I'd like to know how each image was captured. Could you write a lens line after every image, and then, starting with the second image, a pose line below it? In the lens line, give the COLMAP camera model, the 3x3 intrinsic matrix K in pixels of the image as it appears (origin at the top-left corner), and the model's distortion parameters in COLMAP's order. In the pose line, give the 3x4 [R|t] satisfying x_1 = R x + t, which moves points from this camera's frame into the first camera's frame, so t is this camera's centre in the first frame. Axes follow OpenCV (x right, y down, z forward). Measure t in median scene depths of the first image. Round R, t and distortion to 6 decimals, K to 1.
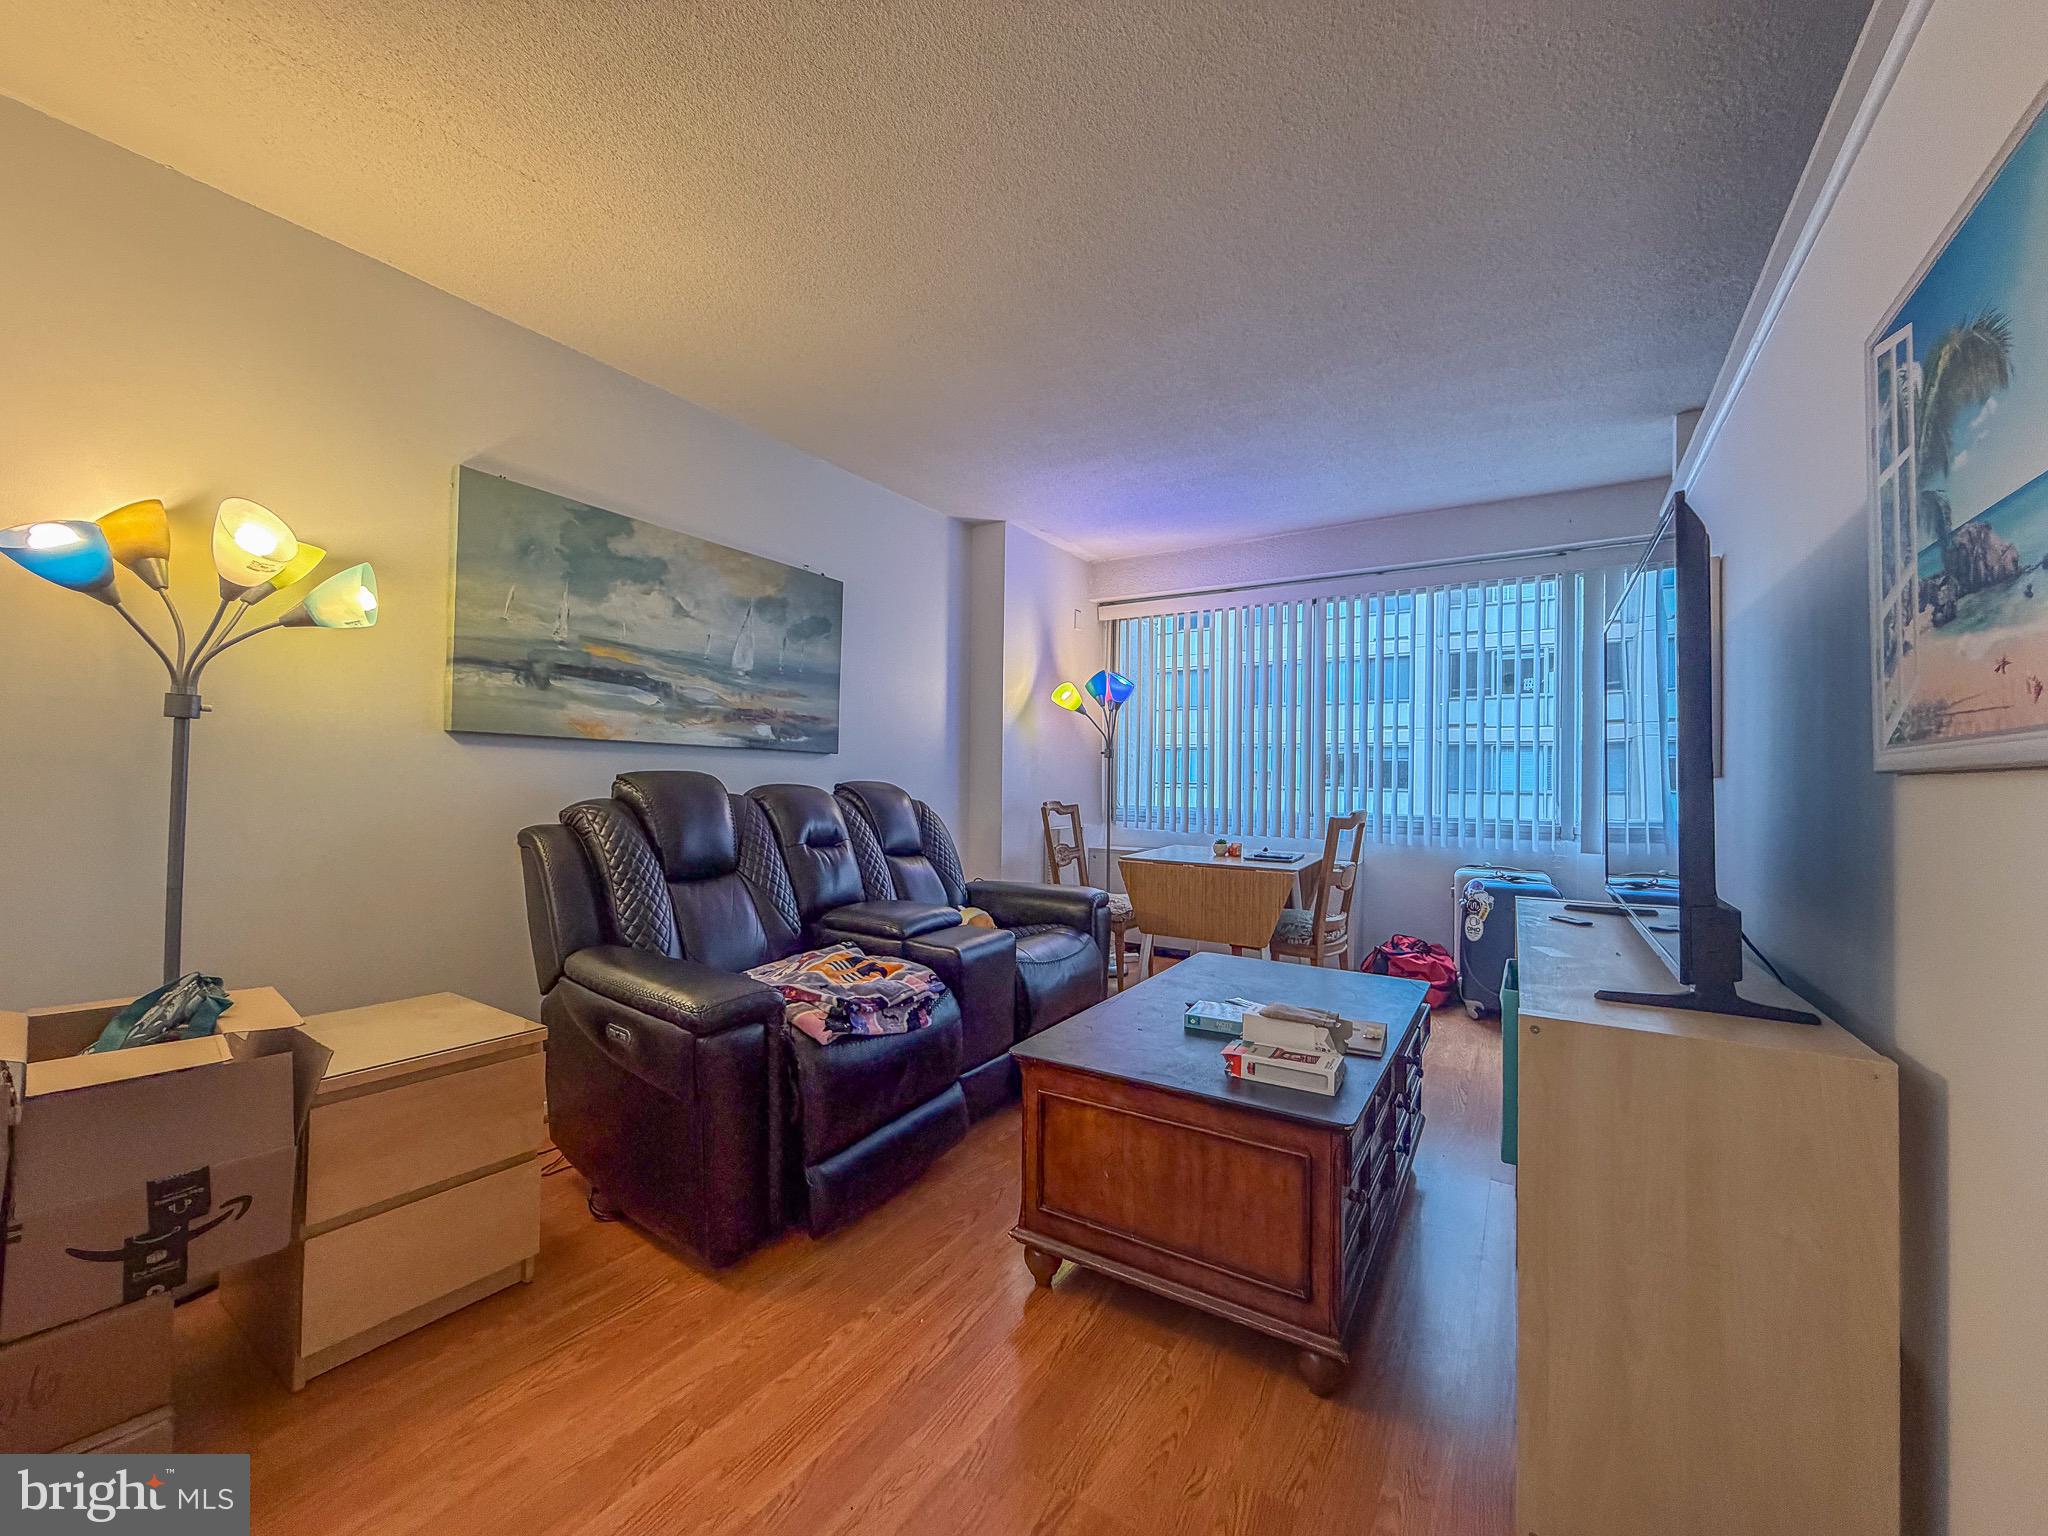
lens RADIAL K [[817.5, 0, 1026.5], [0, 817.5, 765.9], [0, 0, 1]] dist [-0.000602, -0.000053]
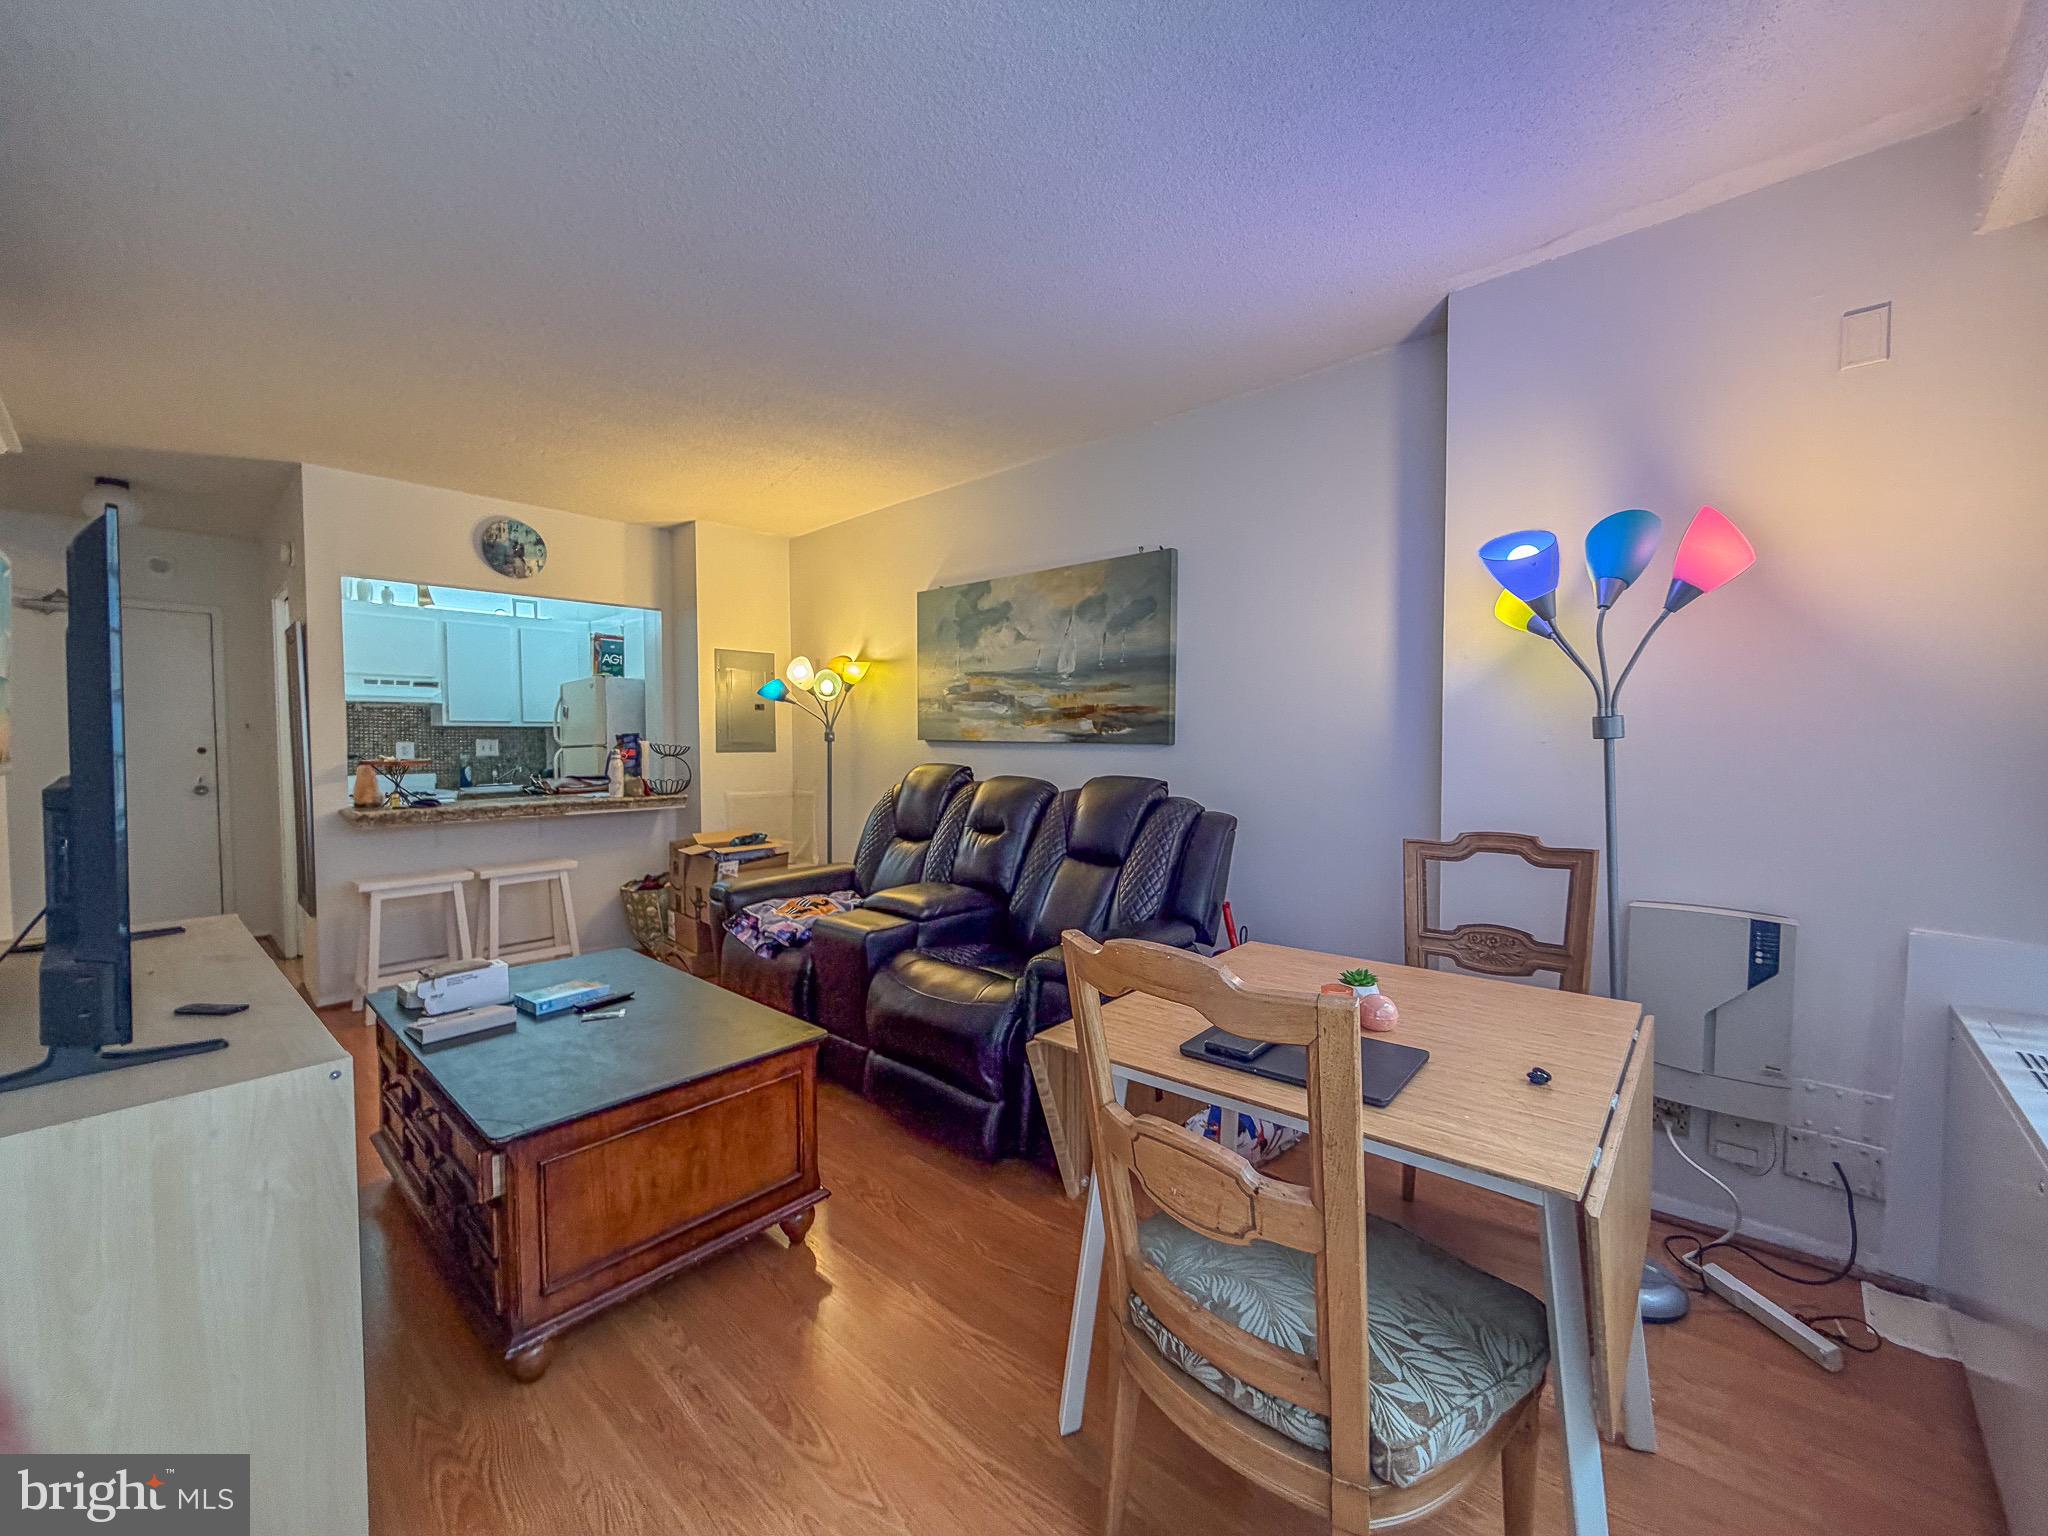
lens RADIAL K [[817.5, 0, 1023.1], [0, 817.5, 762.2], [0, 0, 1]] dist [-0.000602, -0.000053]
pose [[-0.178693, 0.024469, -0.983601, 0.765930], [0.021662, 0.999546, 0.020931, -0.019592], [0.983666, -0.017566, -0.179142, 1.133202]]
